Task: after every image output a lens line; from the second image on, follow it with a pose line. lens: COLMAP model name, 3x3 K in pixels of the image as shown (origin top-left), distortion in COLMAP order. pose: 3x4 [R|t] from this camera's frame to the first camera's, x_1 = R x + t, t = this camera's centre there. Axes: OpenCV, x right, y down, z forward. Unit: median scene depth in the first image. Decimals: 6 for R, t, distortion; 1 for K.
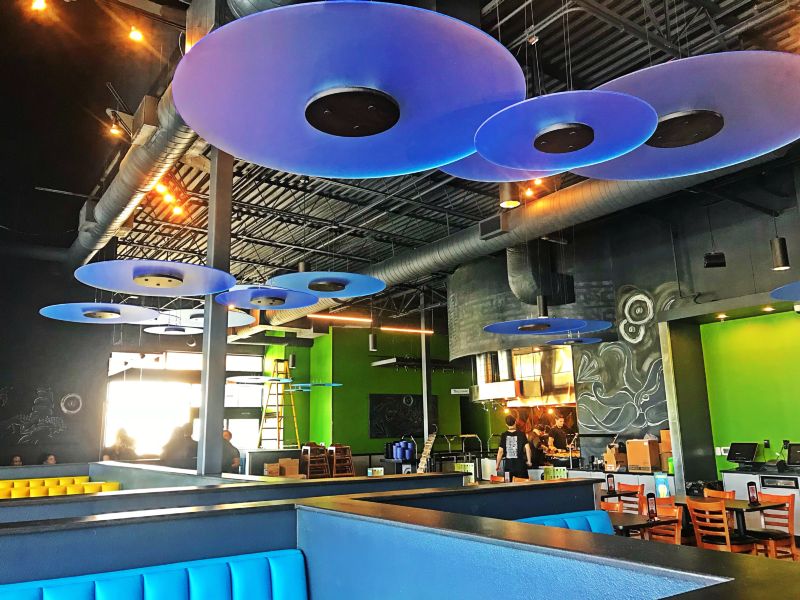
lens RADIAL K [[649.6, 0, 396.8], [0, 649.6, 301.1], [0, 0, 1]] dist [0.049068, -0.007590]
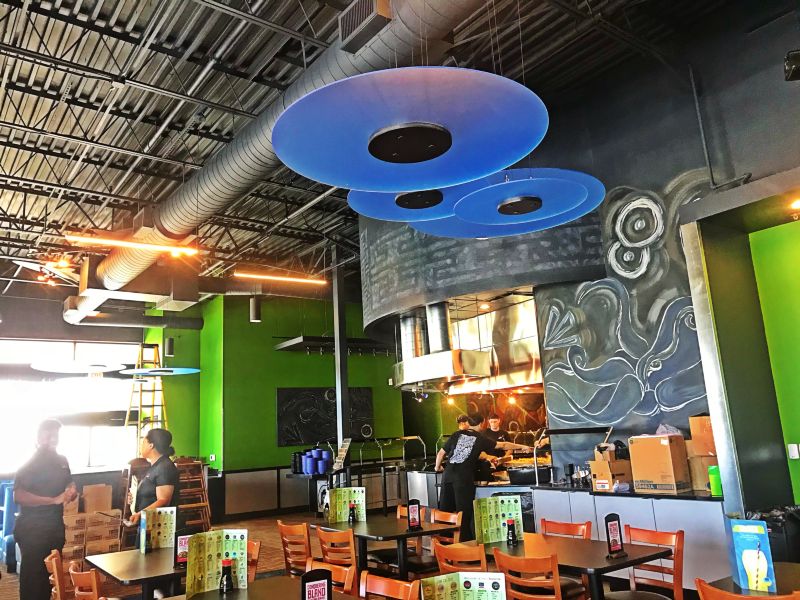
lens RADIAL K [[649.6, 0, 396.8], [0, 649.6, 301.1], [0, 0, 1]] dist [0.049068, -0.007590]
pose [[0.998892, -0.027545, 0.038168, 0.114407], [0.027753, 0.999603, -0.004915, 0.080255], [-0.038018, 0.005969, 0.999259, 0.384453]]
